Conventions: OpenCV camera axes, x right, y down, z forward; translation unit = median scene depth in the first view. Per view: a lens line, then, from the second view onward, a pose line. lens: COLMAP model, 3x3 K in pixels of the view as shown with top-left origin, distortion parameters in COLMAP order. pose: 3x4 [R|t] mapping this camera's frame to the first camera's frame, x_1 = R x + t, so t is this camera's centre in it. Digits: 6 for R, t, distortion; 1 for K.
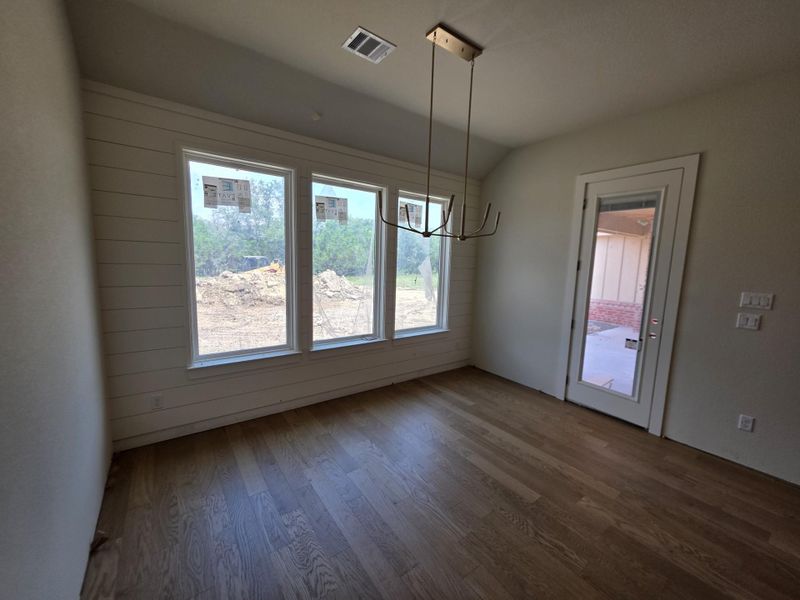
lens RADIAL K [[320.5, 0, 398.3], [0, 320.5, 300.4], [0, 0, 1]] dist [0.009754, -0.001969]
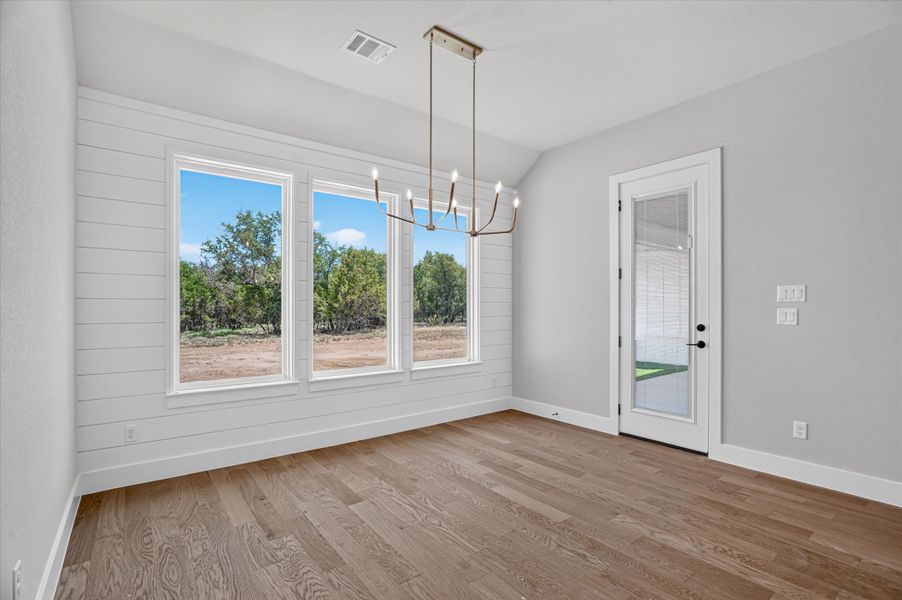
lens RADIAL K [[421.4, 0, 446.5], [0, 421.4, 309.2], [0, 0, 1]] dist [-0.042846, 0.014983]
pose [[0.999295, -0.031792, 0.019954, 0.086493], [0.034014, 0.991796, -0.123223, 0.153039], [-0.015873, 0.123815, 0.992178, -0.150306]]
